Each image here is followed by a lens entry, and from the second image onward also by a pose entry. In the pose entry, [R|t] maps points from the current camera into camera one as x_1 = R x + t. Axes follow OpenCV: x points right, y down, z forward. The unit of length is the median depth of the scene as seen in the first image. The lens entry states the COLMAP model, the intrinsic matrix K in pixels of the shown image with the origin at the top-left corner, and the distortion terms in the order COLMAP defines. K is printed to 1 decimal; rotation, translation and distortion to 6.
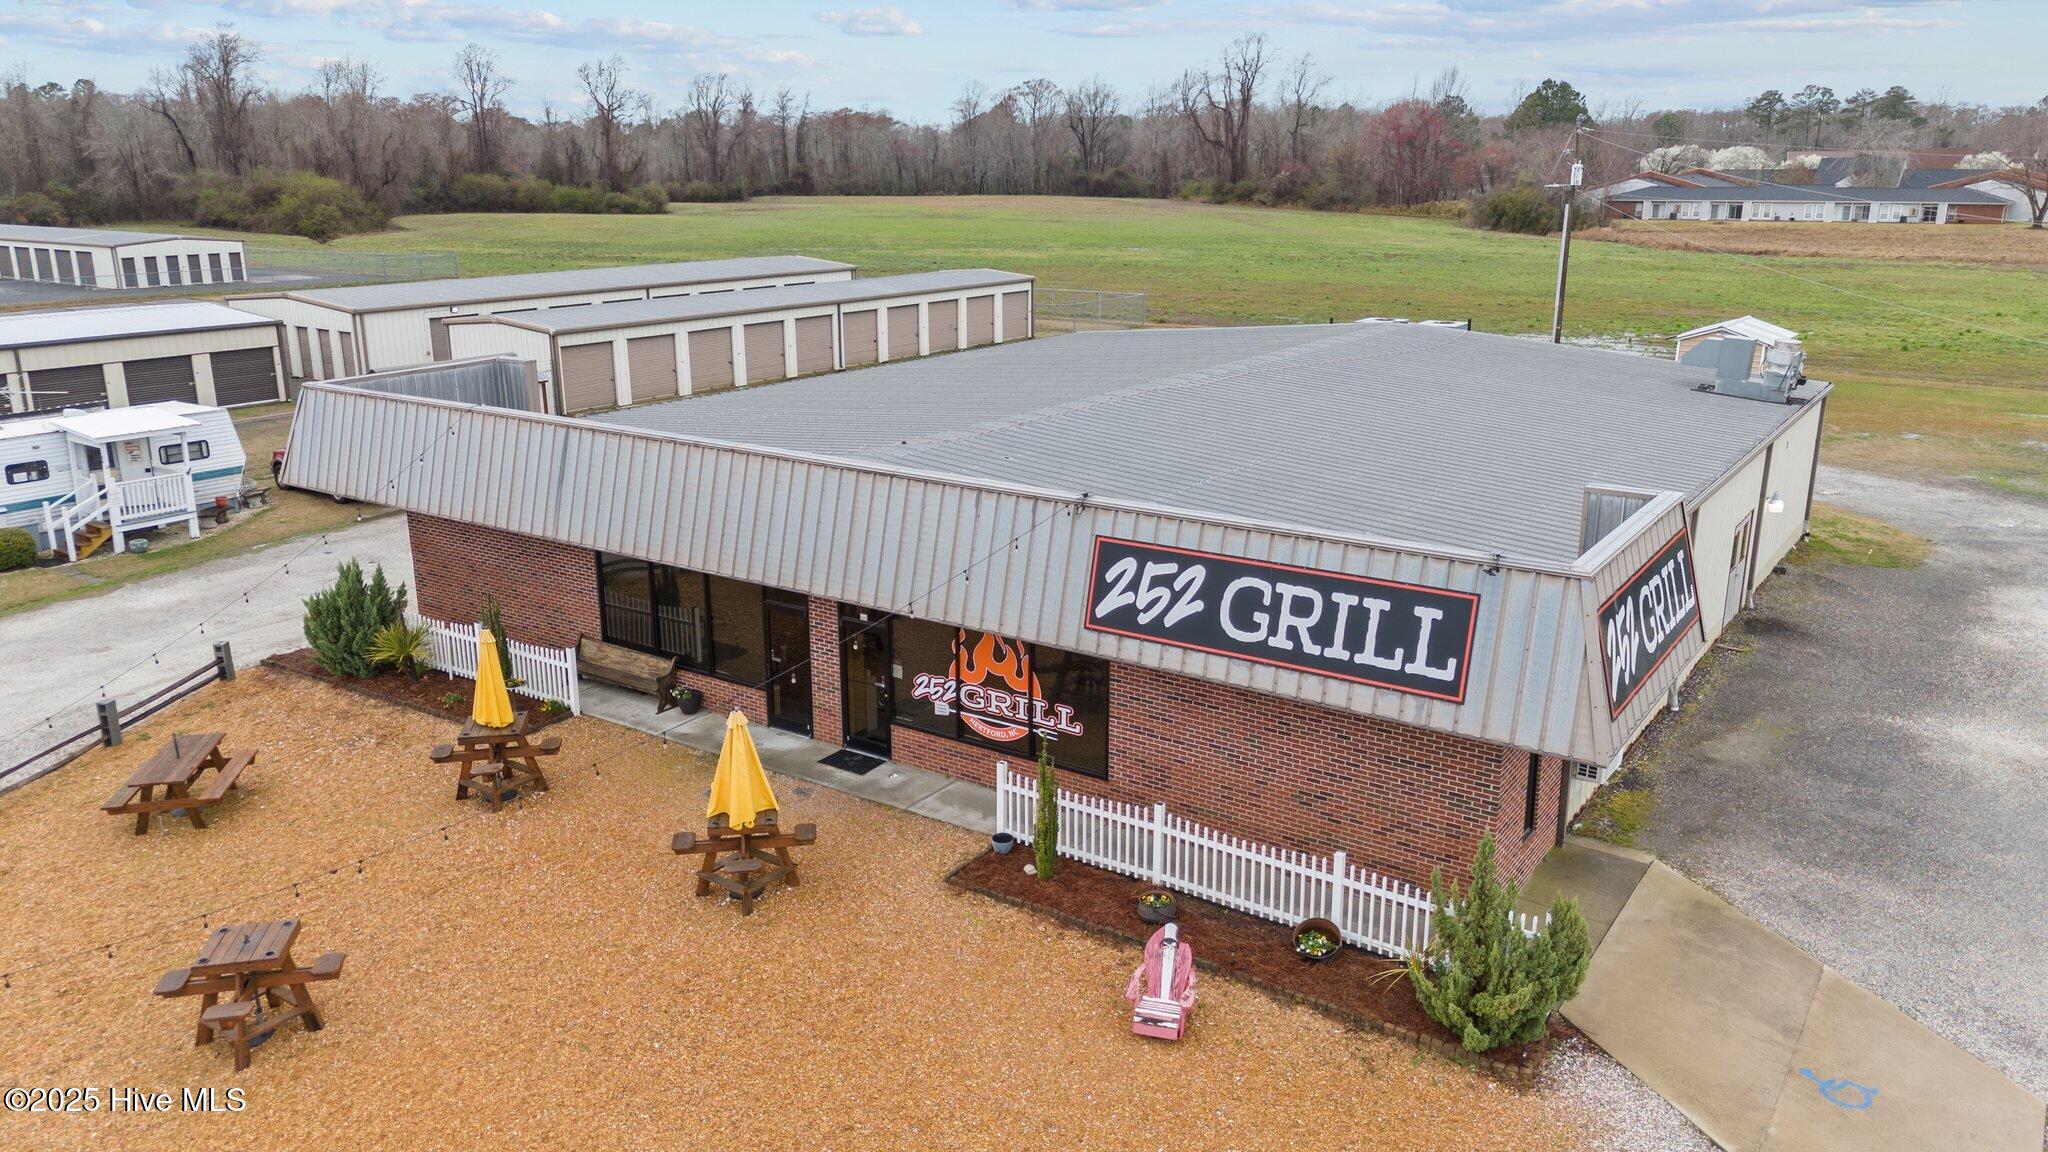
lens RADIAL K [[1531.8, 0, 1001.9], [0, 1531.8, 555.7], [0, 0, 1]] dist [0.058130, -0.043004]
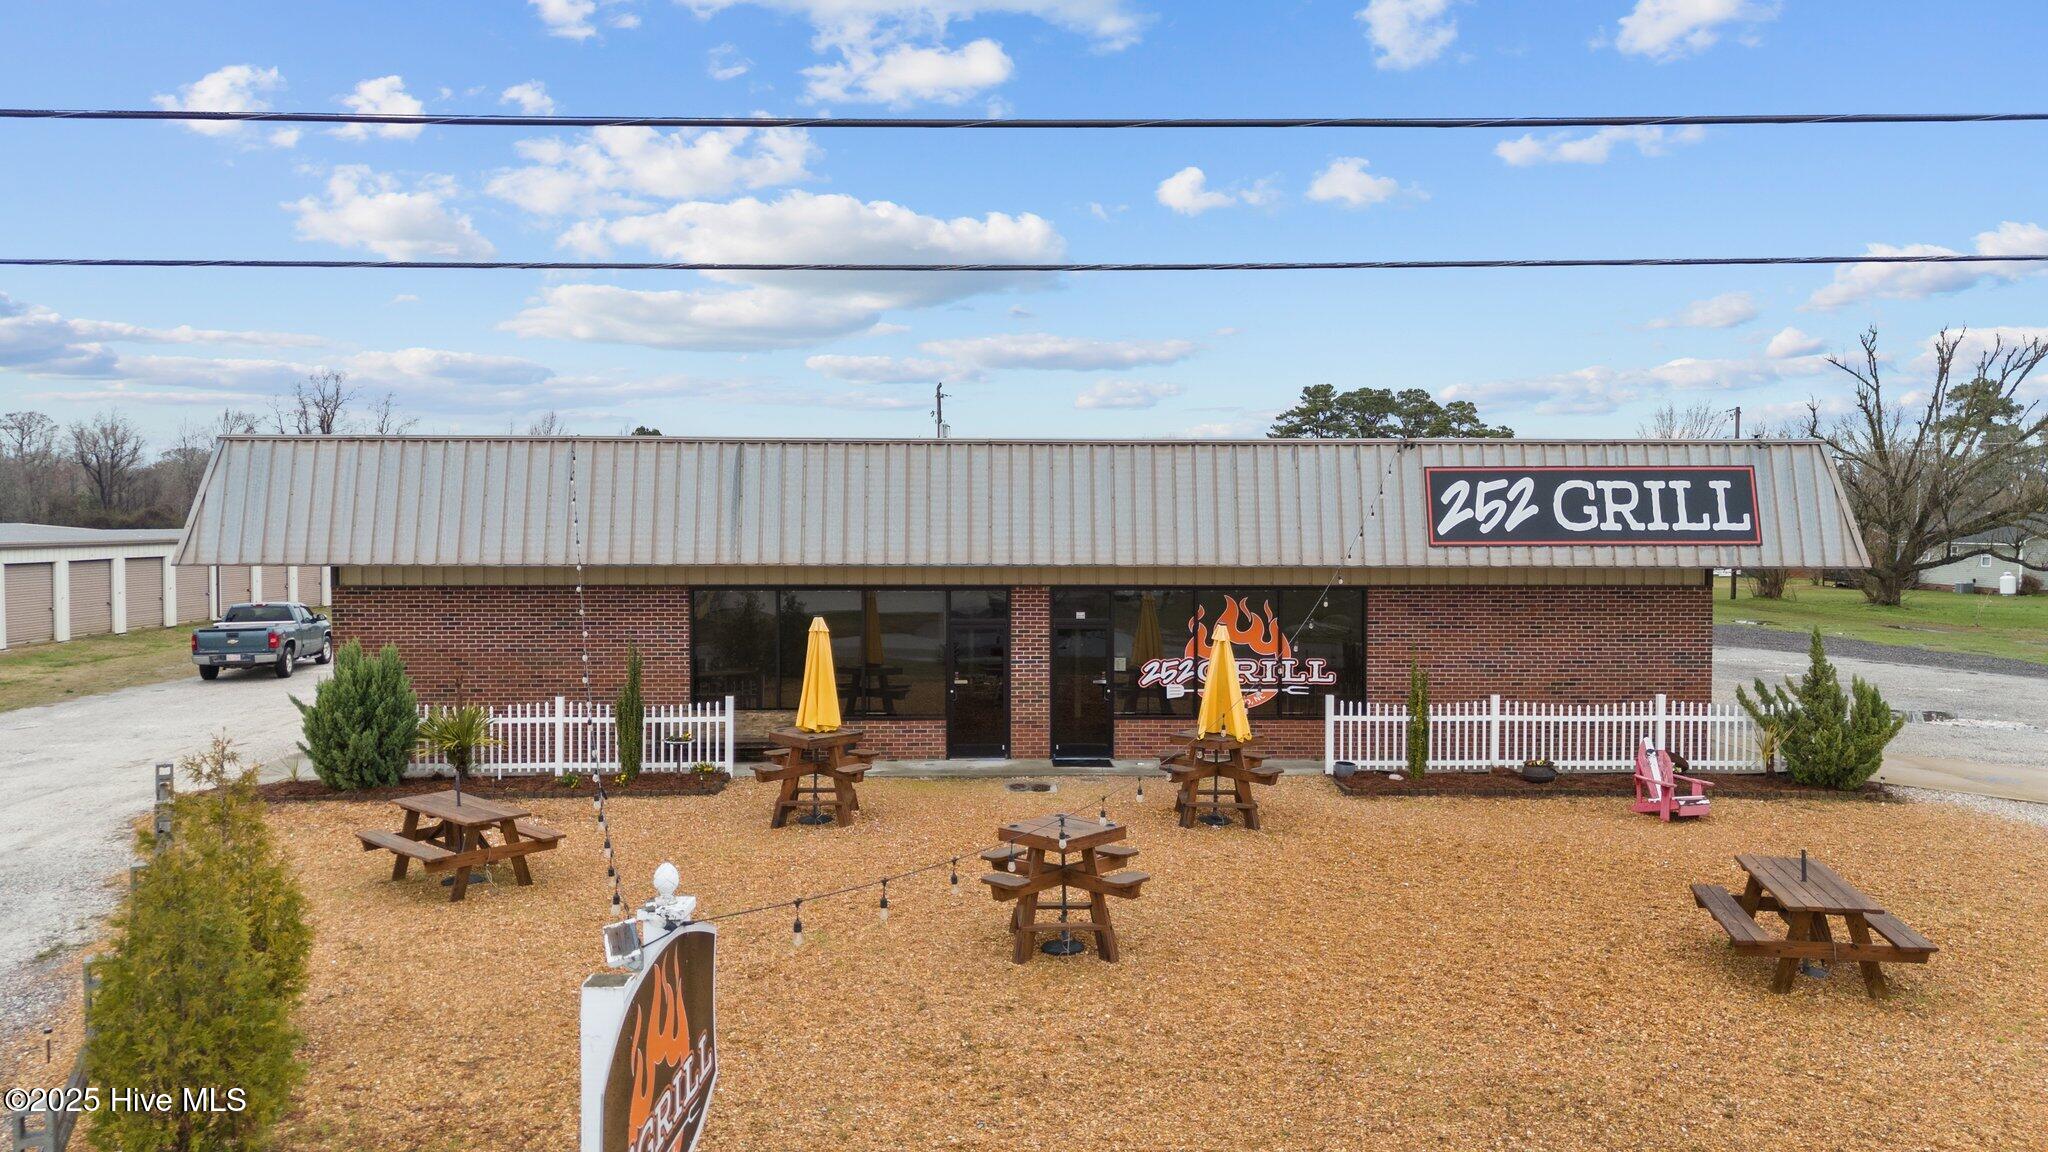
lens RADIAL K [[1531.8, 0, 1040.4], [0, 1531.8, 538.2], [0, 0, 1]] dist [0.058130, -0.043004]
pose [[0.804826, -0.003207, 0.593502, -0.811138], [0.145867, 0.970383, -0.192562, 0.206750], [-0.575307, 0.241551, 0.781457, 0.237502]]
